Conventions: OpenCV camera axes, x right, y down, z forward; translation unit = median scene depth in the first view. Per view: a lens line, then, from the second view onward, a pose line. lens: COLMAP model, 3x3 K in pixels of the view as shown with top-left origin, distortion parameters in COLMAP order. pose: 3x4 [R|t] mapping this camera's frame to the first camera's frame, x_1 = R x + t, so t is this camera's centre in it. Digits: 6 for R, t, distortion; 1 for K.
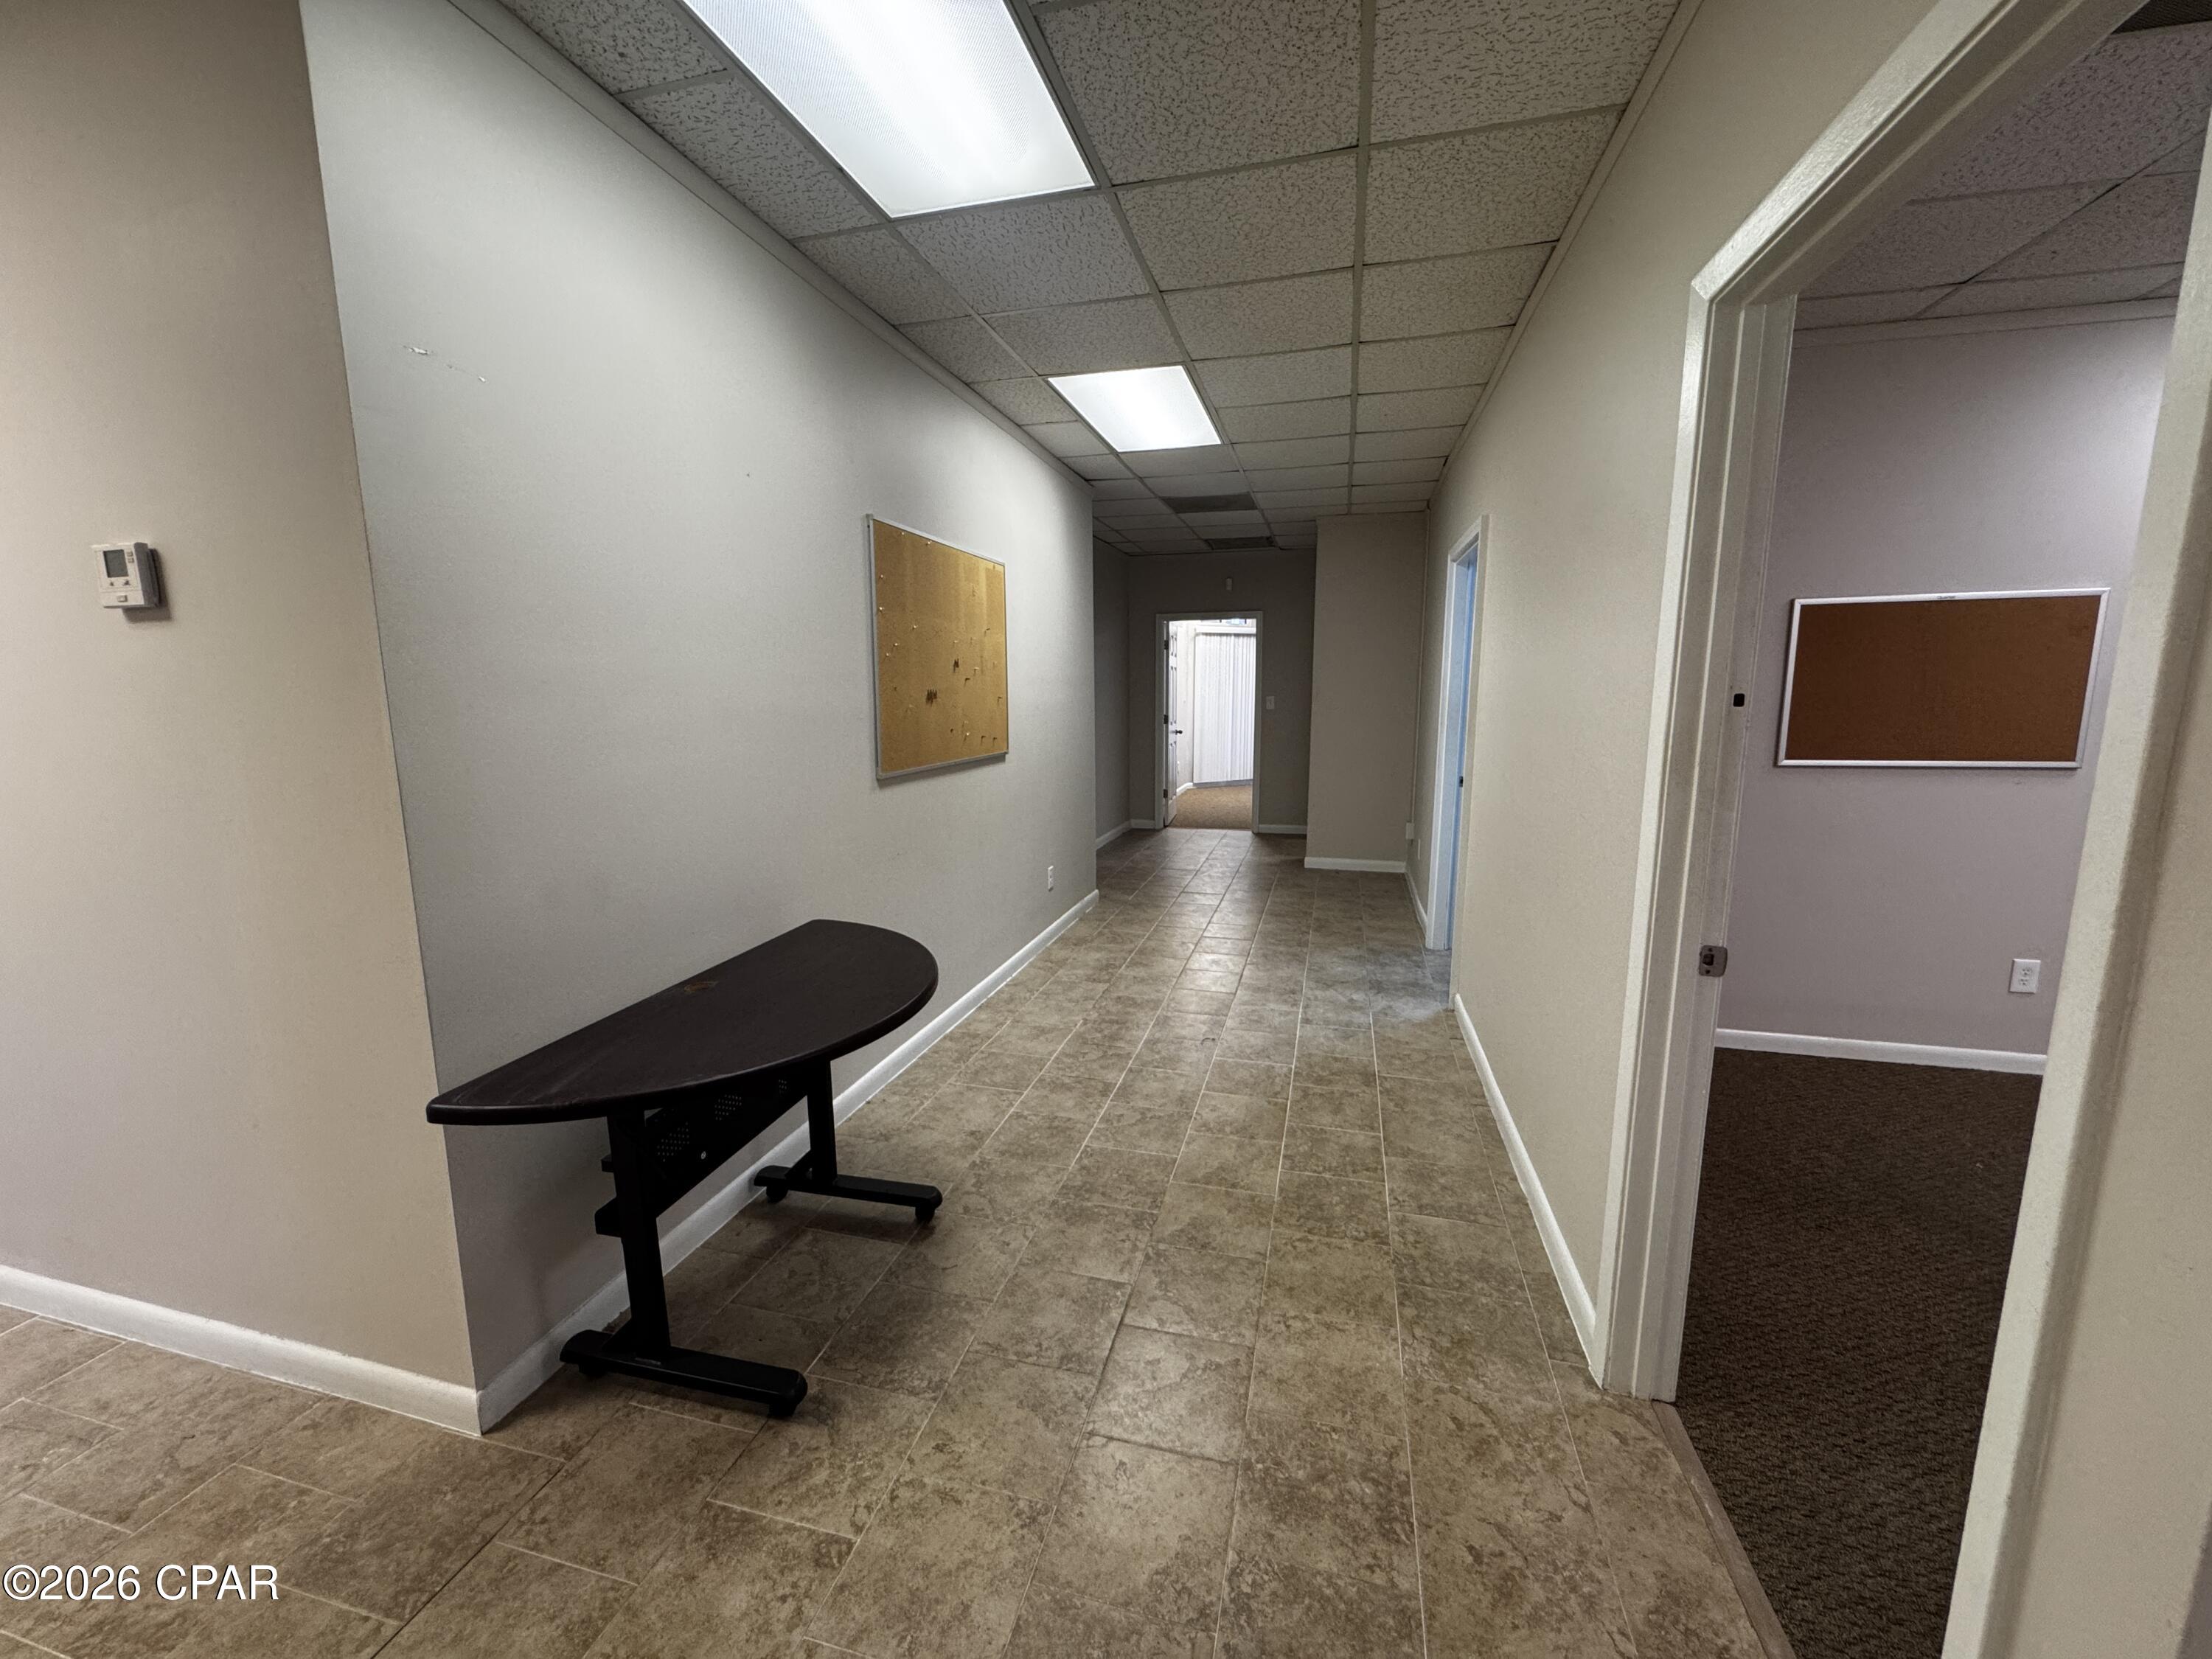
lens RADIAL K [[887.7, 0, 1110.4], [0, 887.7, 826.9], [0, 0, 1]] dist [-0.004244, 0.000671]
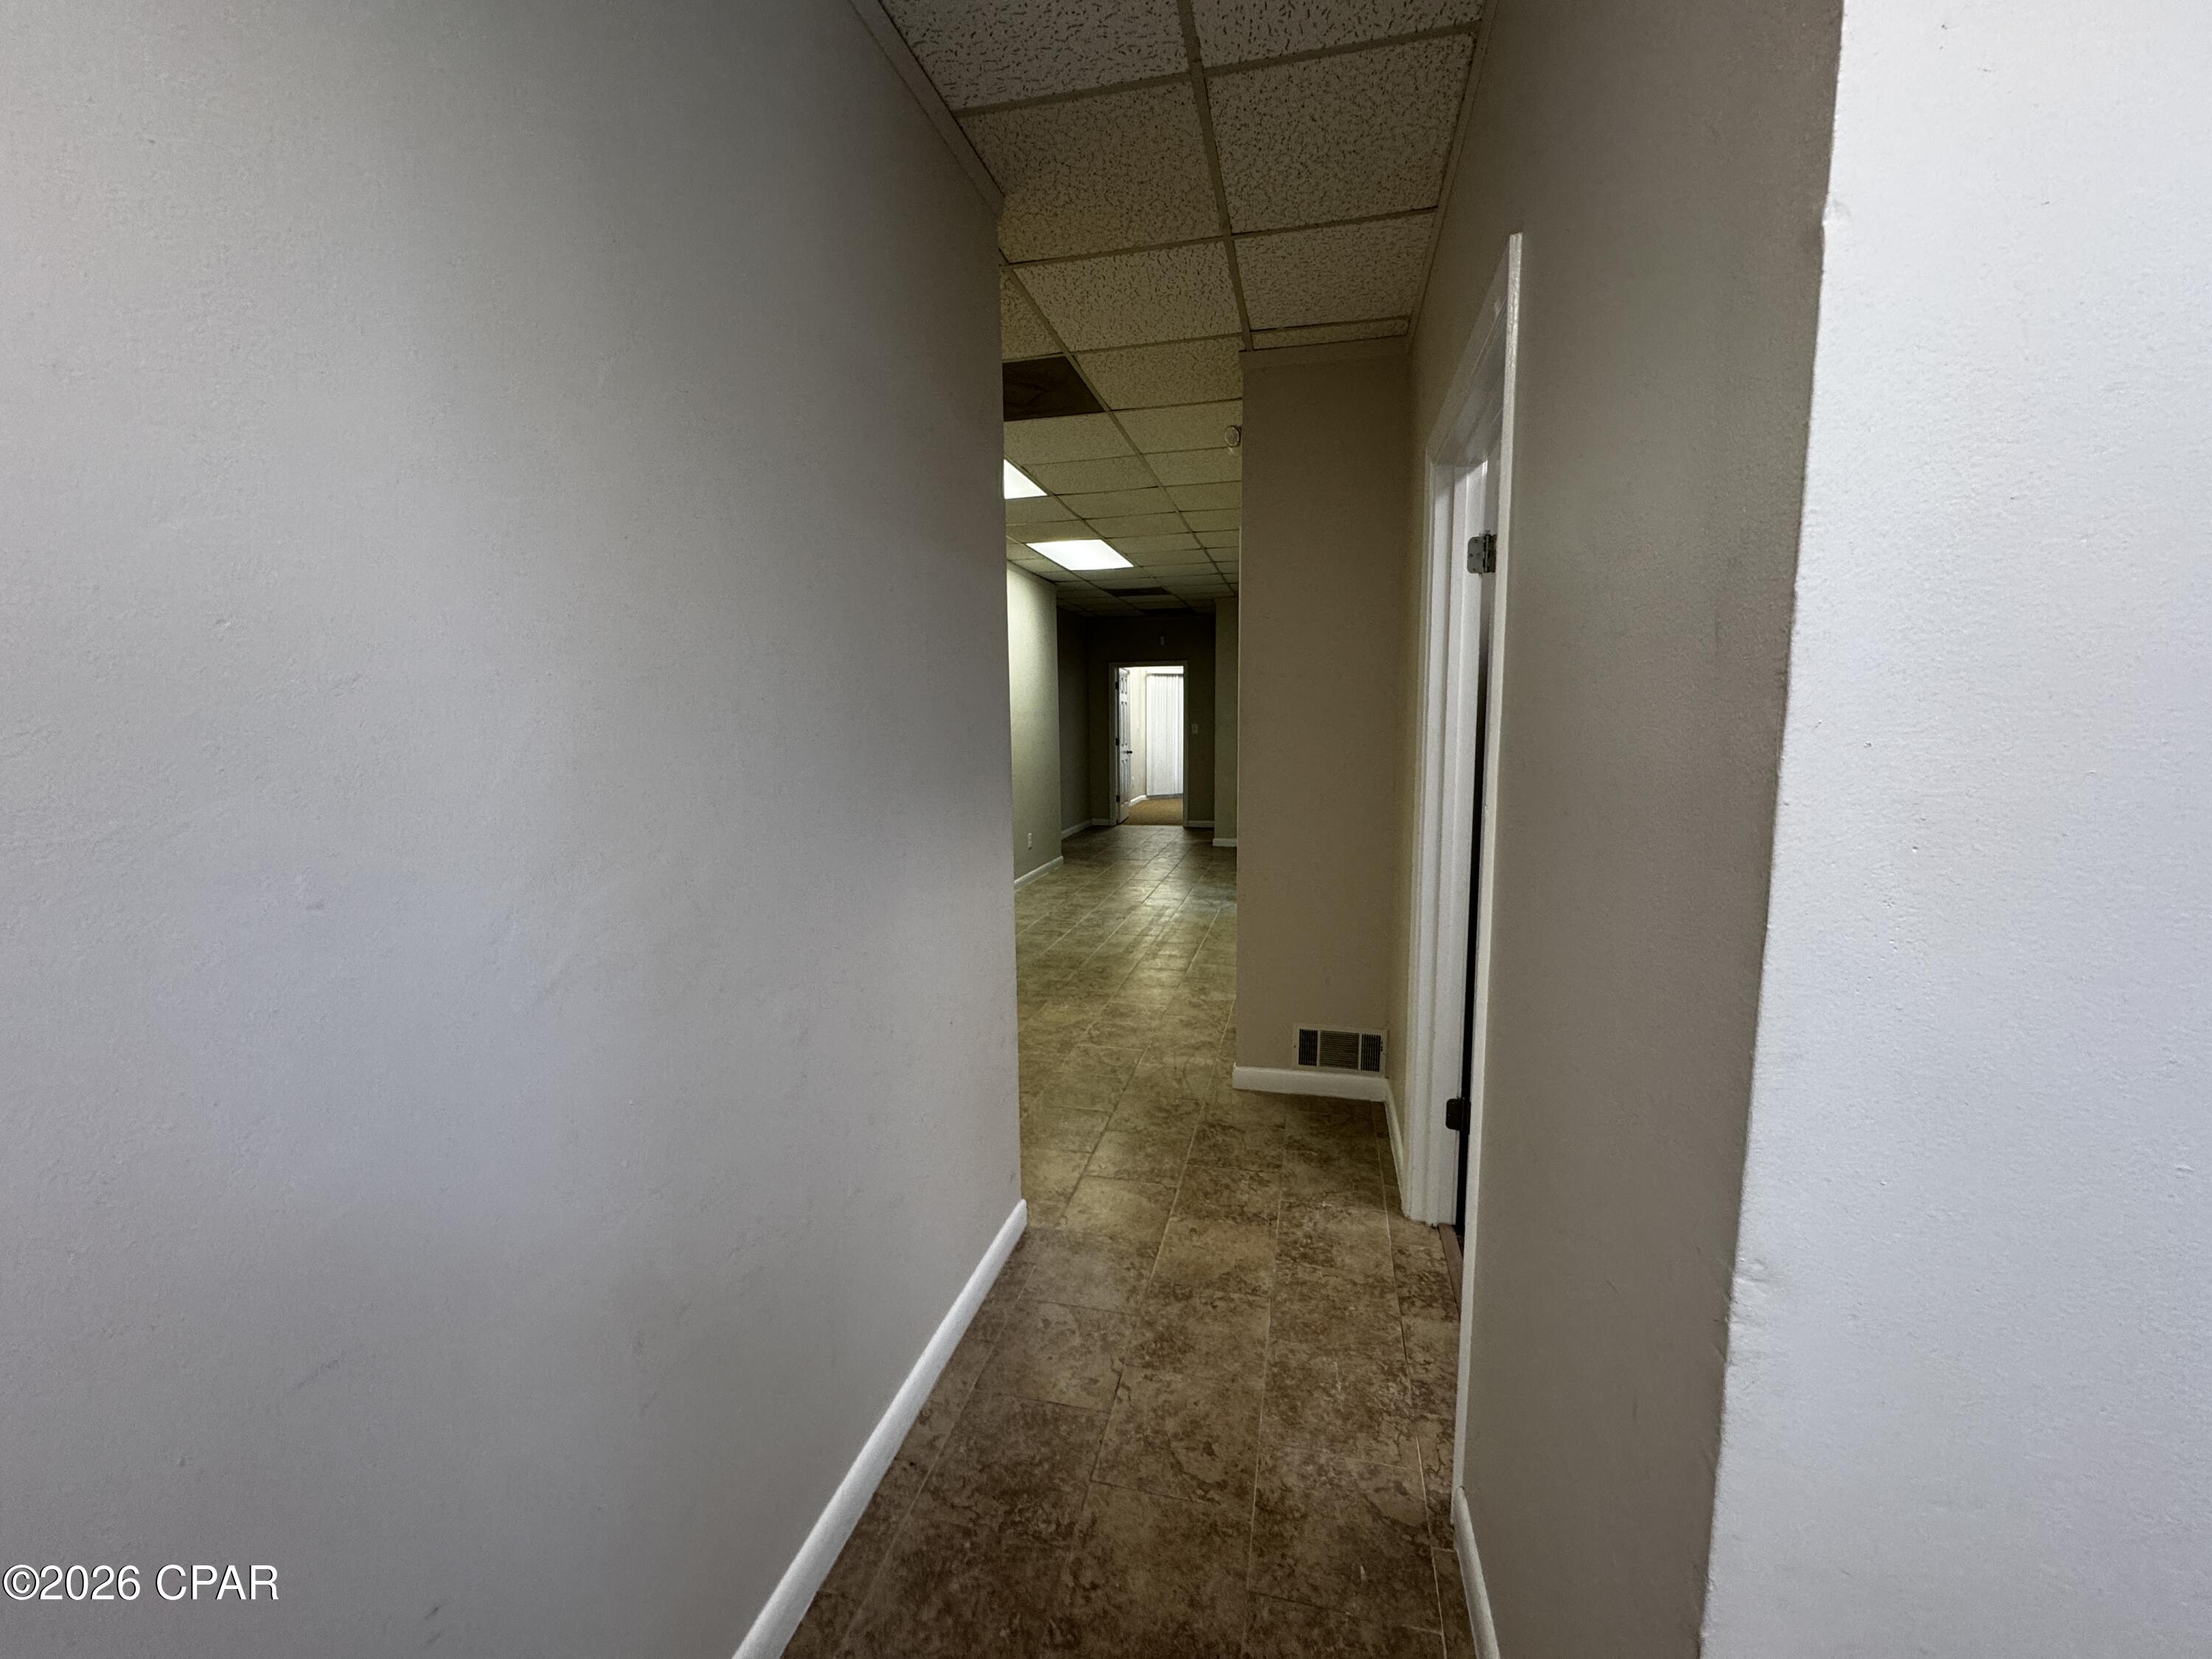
lens RADIAL K [[887.7, 0, 1096.0], [0, 887.7, 851.5], [0, 0, 1]] dist [-0.004244, 0.000671]
pose [[0.999951, -0.007250, 0.006670, 0.038179], [0.007298, 0.999947, -0.007206, 0.091032], [-0.006618, 0.007254, 0.999952, -0.564700]]
